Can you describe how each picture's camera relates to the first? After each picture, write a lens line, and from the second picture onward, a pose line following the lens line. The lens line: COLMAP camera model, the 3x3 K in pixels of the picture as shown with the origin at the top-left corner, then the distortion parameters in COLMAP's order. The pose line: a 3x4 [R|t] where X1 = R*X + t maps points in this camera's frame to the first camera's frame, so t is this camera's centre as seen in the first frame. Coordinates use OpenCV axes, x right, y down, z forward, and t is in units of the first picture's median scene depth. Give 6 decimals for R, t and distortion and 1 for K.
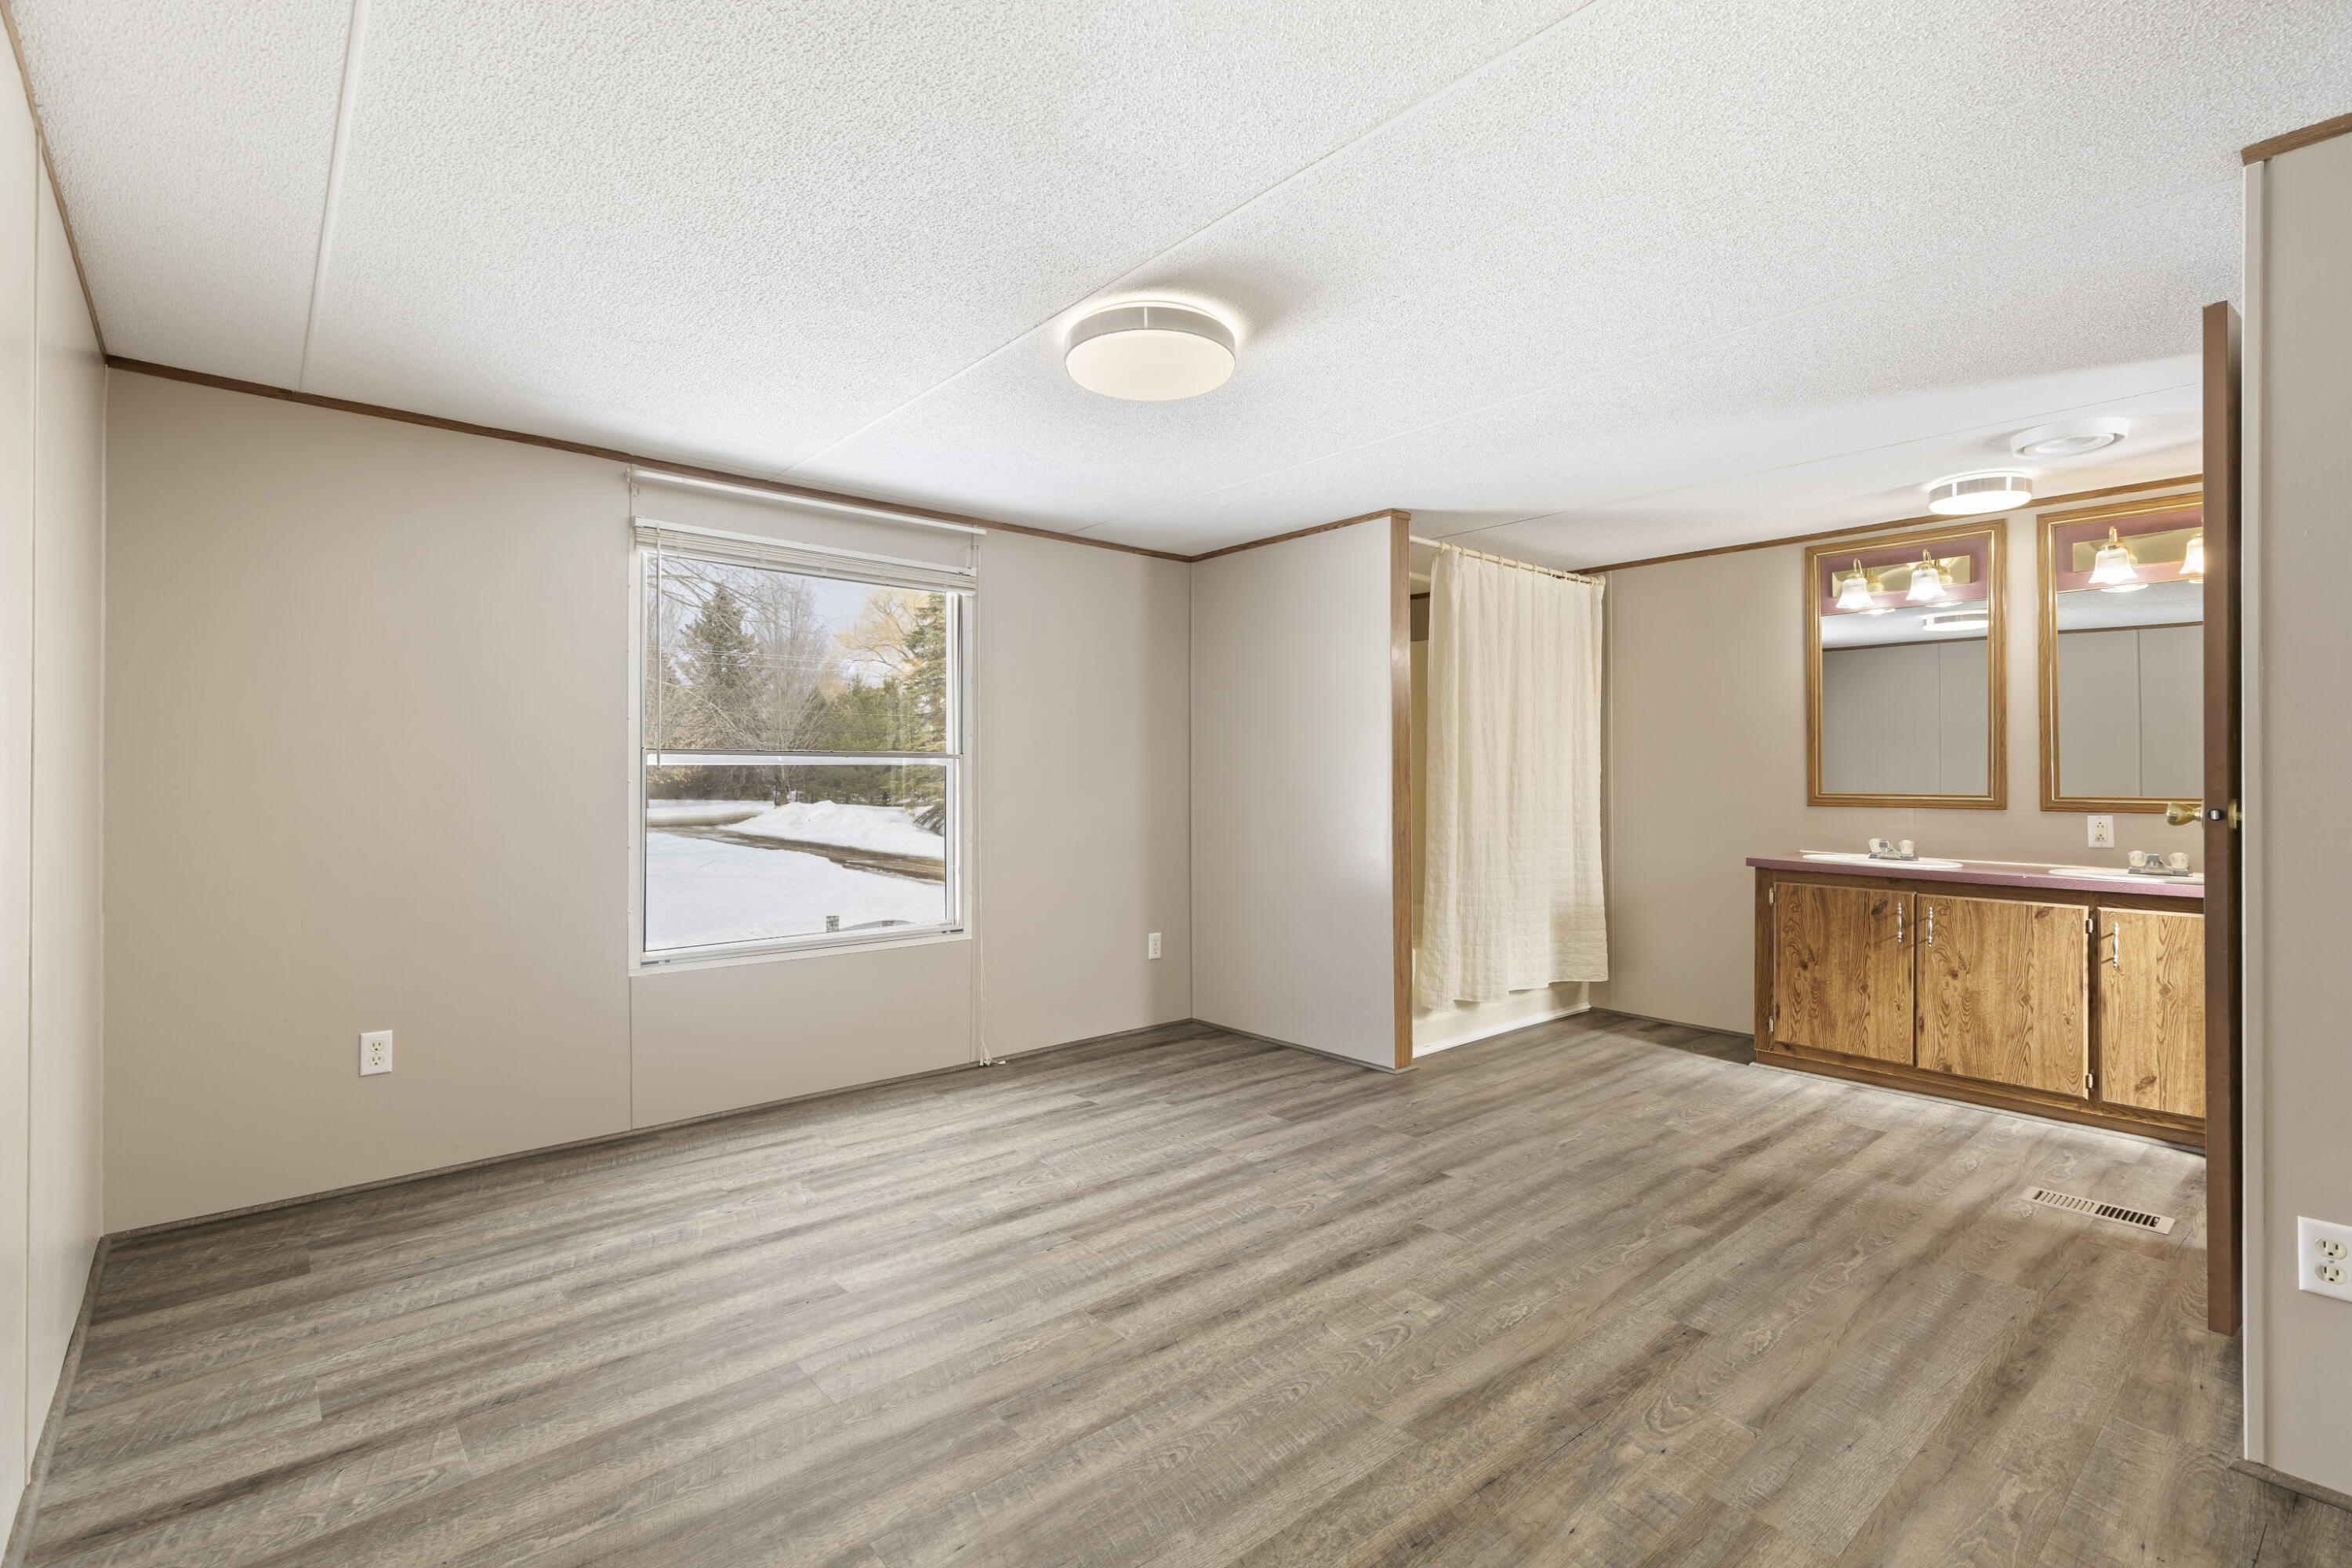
lens RADIAL K [[1069.2, 0, 1176.0], [0, 1069.2, 784.0], [0, 0, 1]] dist [0.010786, 0.000083]
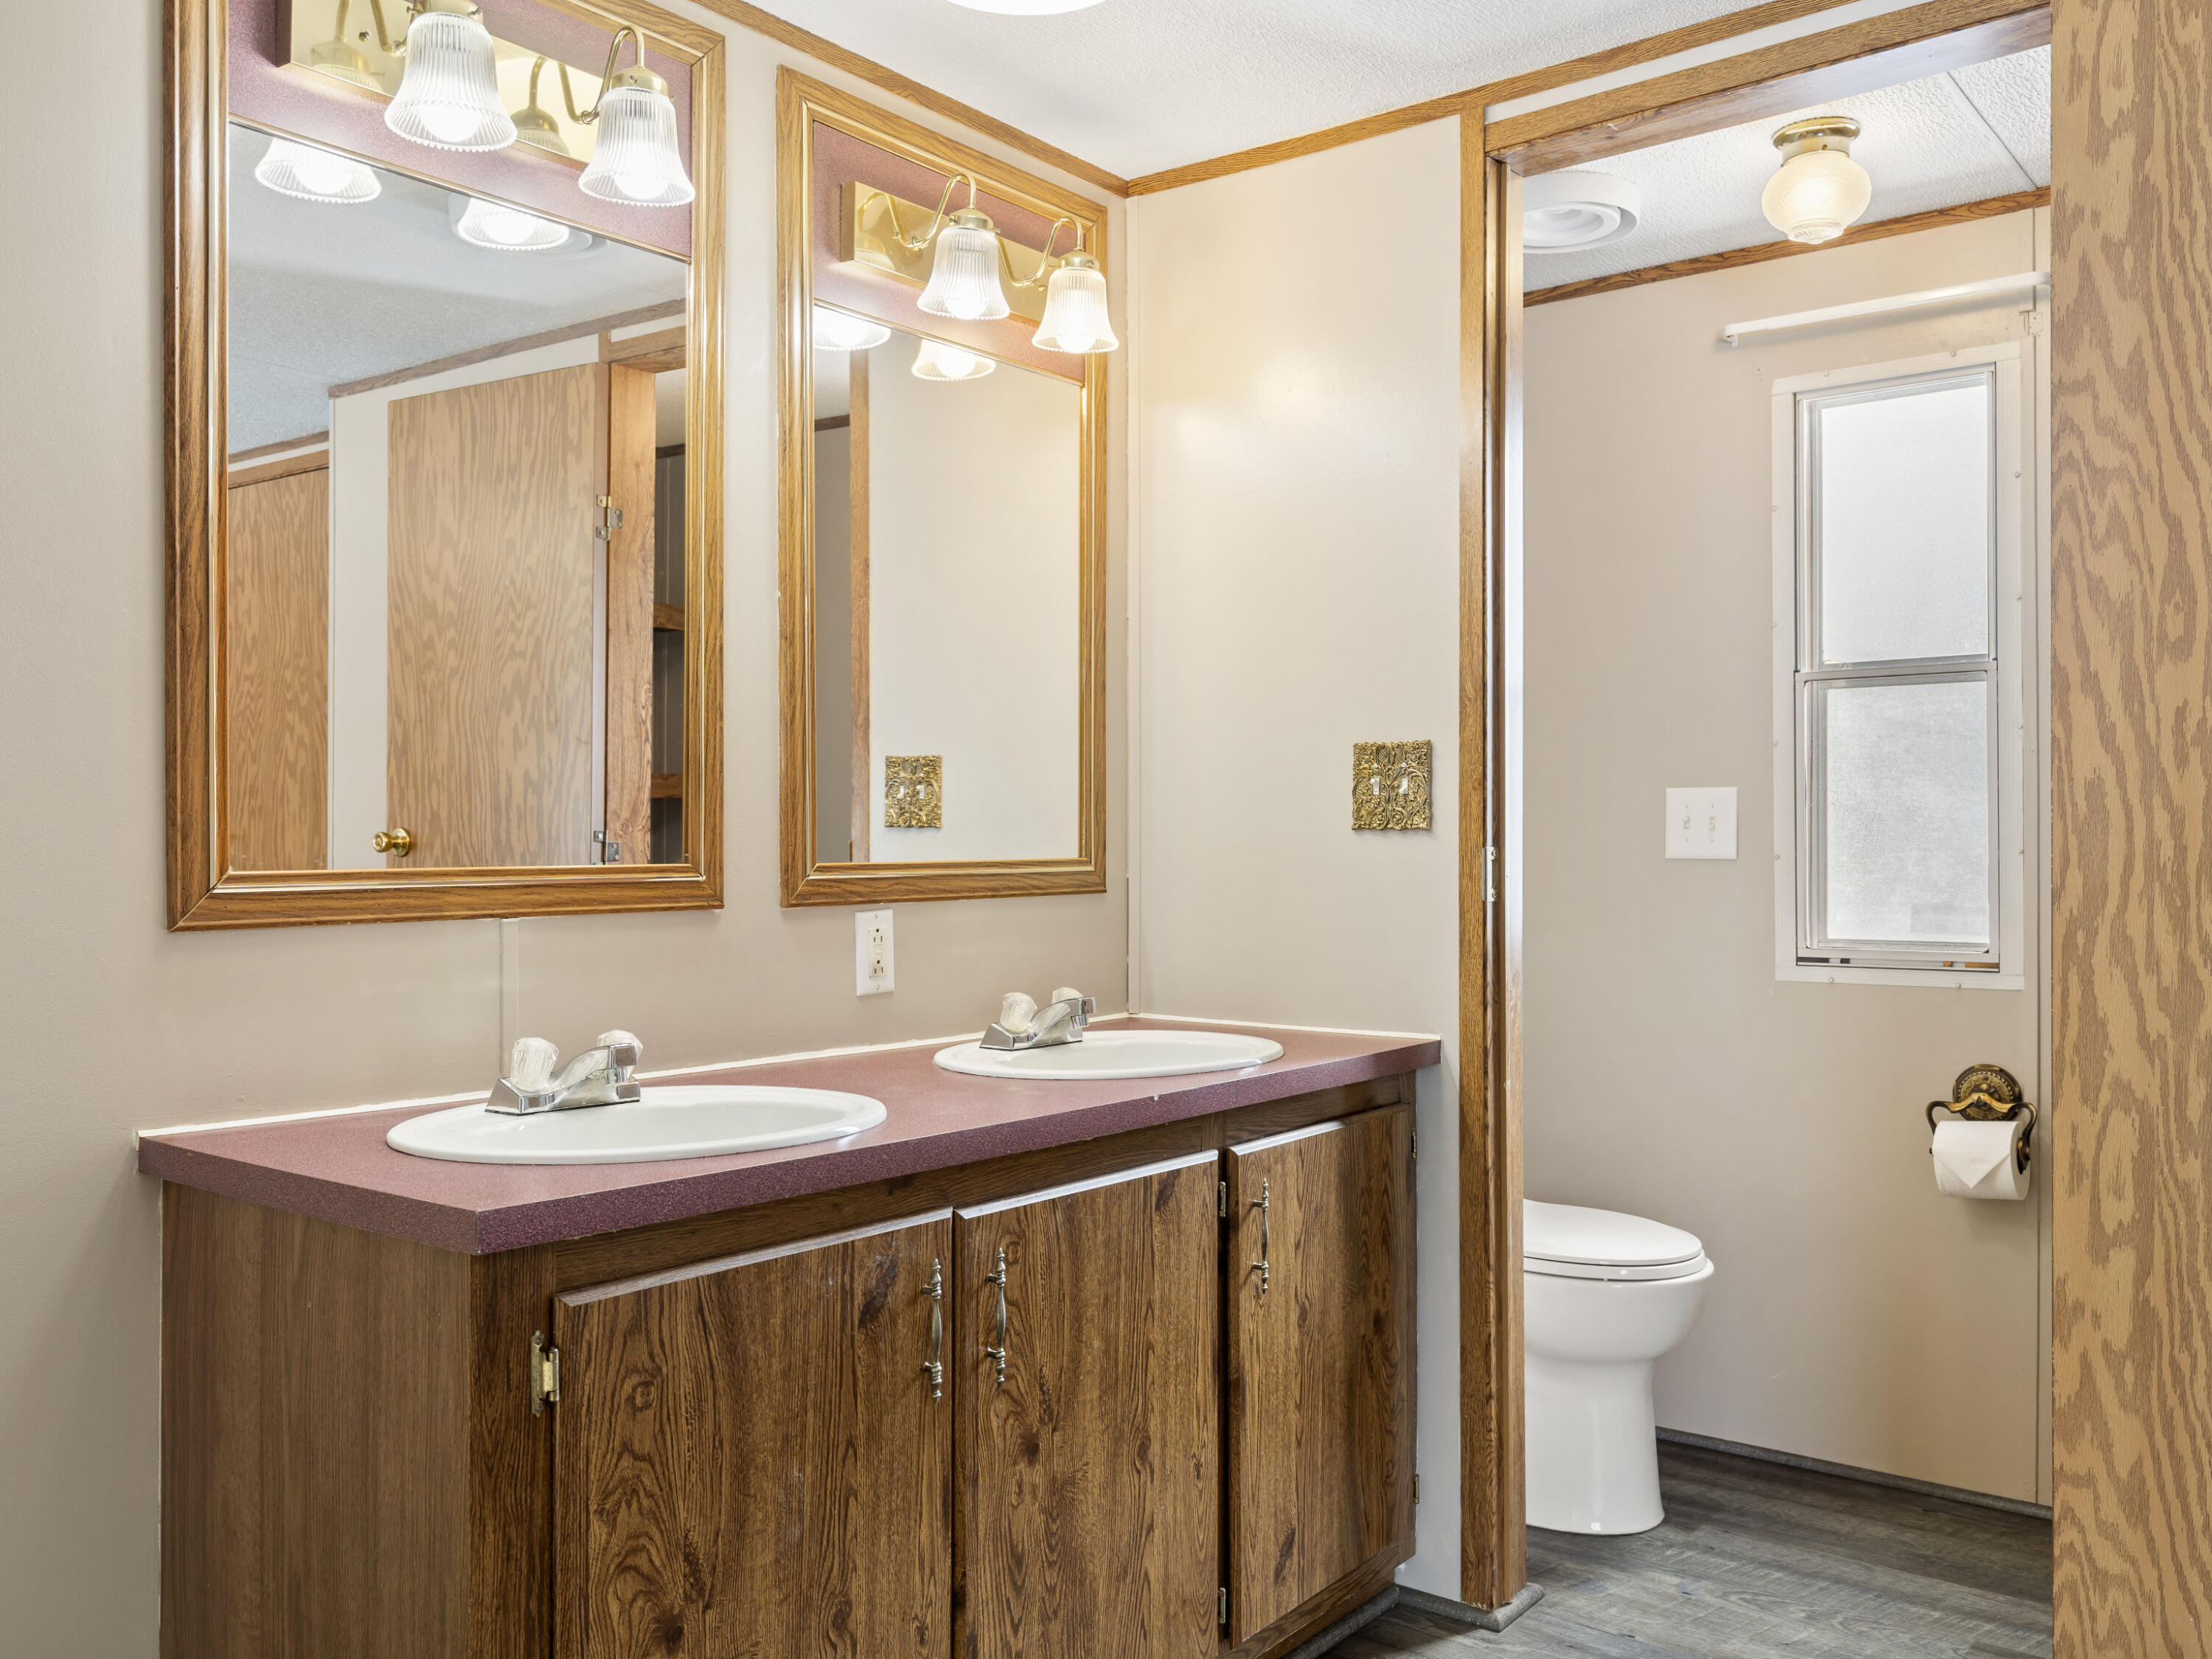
lens RADIAL K [[1815.3, 0, 1106.0], [0, 1815.3, 829.5], [0, 0, 1]] dist [0.001600, -0.000770]
pose [[-0.190087, -0.001511, 0.981766, 0.211358], [0.008201, 0.999961, 0.003127, -0.001517], [-0.981733, 0.008646, -0.190067, 1.086299]]
